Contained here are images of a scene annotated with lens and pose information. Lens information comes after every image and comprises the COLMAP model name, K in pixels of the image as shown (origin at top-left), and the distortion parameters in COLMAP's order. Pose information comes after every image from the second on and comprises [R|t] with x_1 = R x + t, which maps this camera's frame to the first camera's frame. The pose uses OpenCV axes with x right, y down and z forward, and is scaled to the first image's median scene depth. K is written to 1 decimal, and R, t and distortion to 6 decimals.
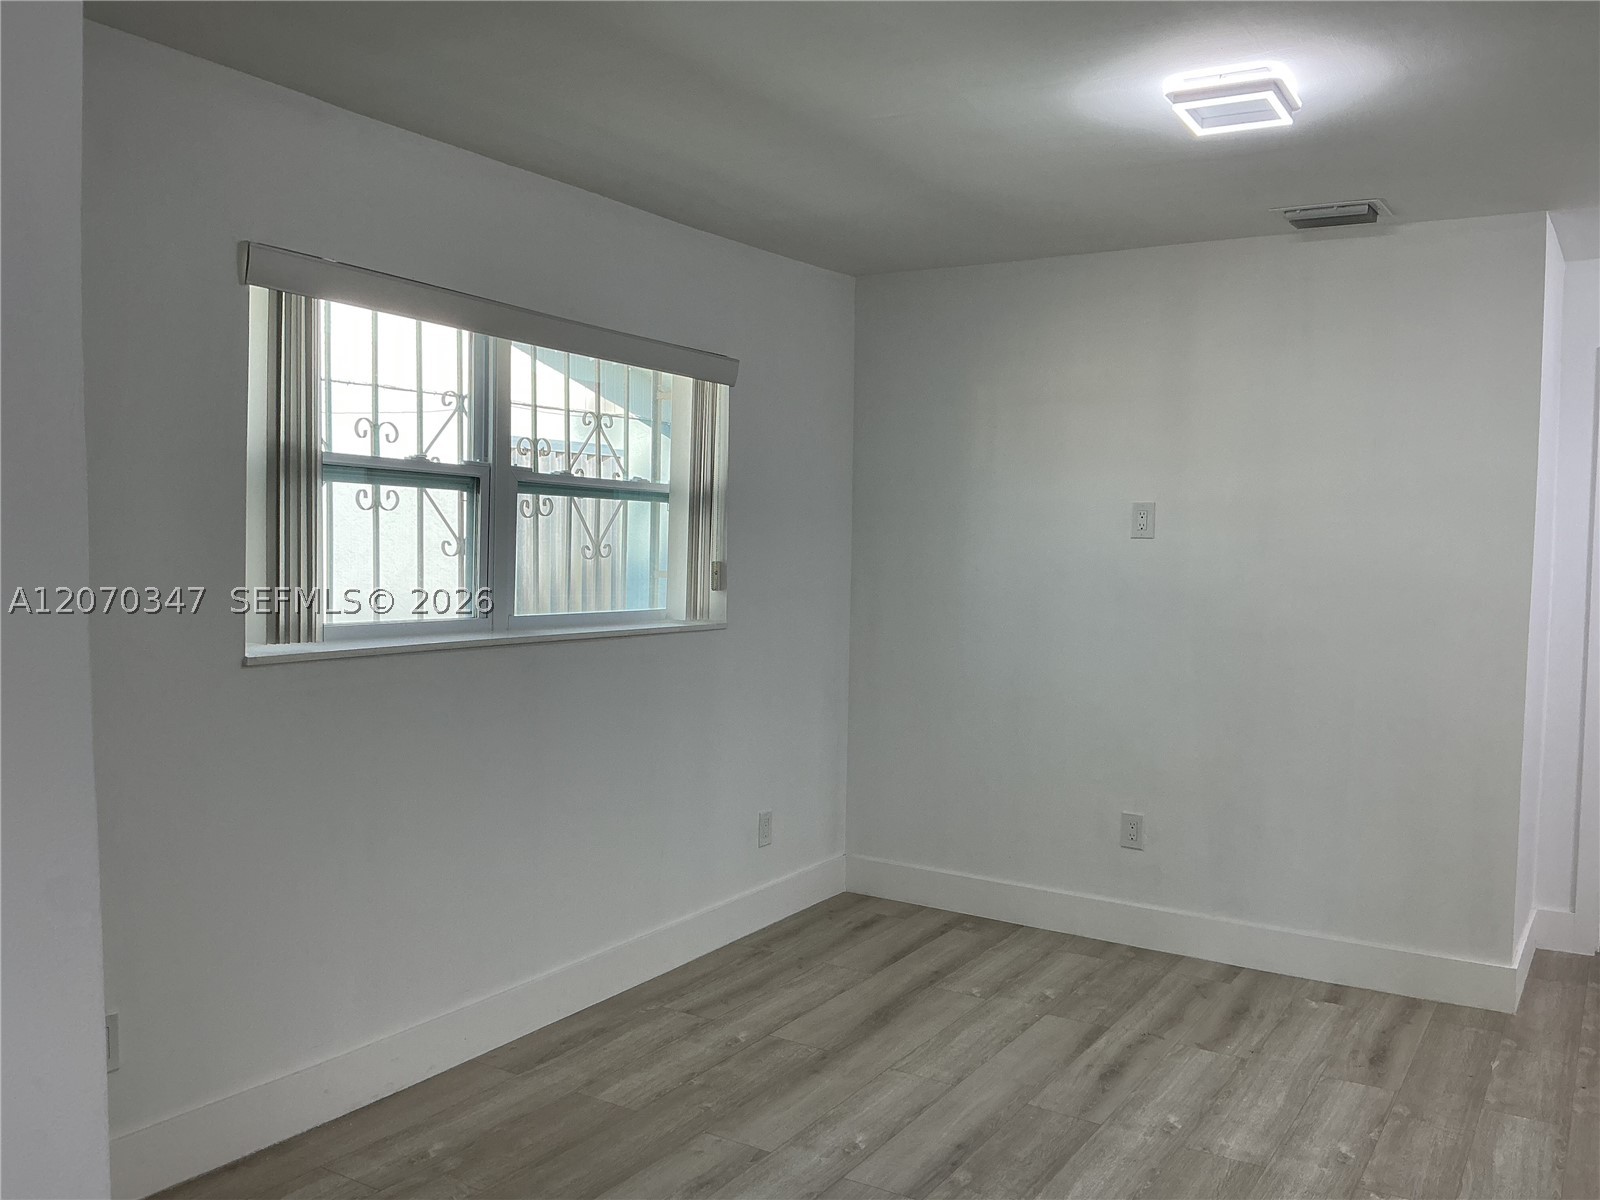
lens RADIAL K [[1315.1, 0, 800.0], [0, 1315.1, 600.0], [0, 0, 1]] dist [0.146747, -0.330095]
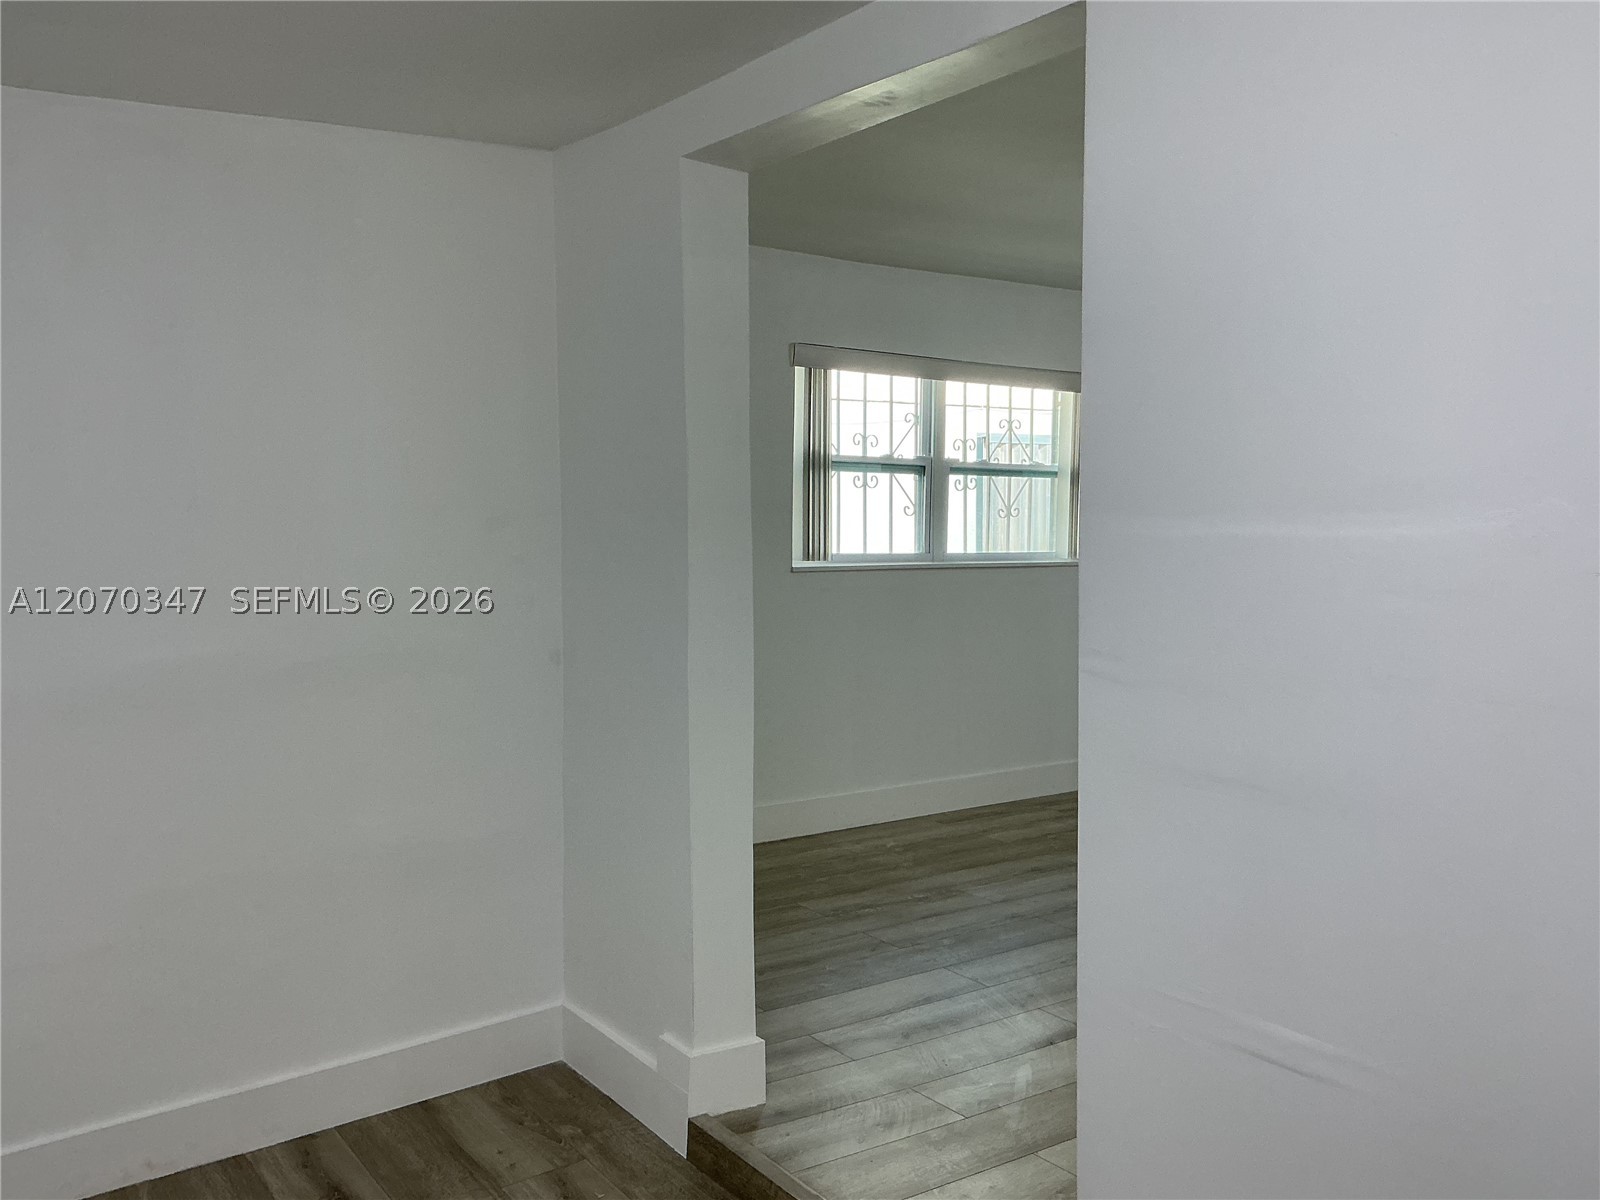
lens RADIAL K [[1315.1, 0, 800.0], [0, 1315.1, 600.0], [0, 0, 1]] dist [0.146747, -0.330095]
pose [[0.921526, 0.006438, -0.388264, 0.249450], [-0.002679, 0.999944, 0.010222, 0.056476], [0.388308, -0.008380, 0.921492, -0.557672]]
